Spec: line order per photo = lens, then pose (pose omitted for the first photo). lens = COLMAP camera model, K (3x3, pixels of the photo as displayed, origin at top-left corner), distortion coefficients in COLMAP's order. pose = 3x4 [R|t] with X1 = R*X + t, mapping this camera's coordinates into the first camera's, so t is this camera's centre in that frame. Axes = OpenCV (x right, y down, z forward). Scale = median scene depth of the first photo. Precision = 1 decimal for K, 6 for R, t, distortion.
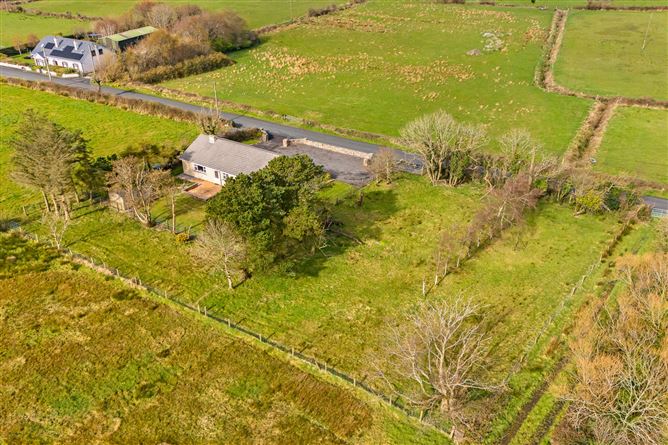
lens RADIAL K [[558.0, 0, 290.2], [0, 558.0, 221.9], [0, 0, 1]] dist [0.056460, -0.062880]
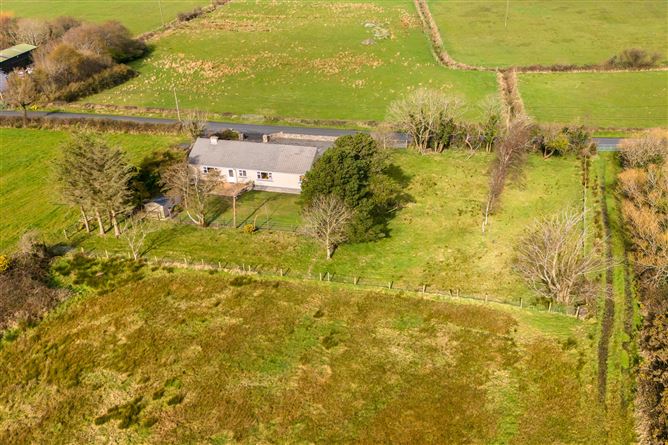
lens RADIAL K [[578.7, 0, 334.0], [0, 578.7, 222.5], [0, 0, 1]] dist [0.035138, -0.003151]
pose [[0.946336, -0.172539, 0.273274, -0.192705], [0.175527, 0.984380, 0.013672, 0.016968], [-0.271364, 0.035028, 0.961839, -0.052502]]
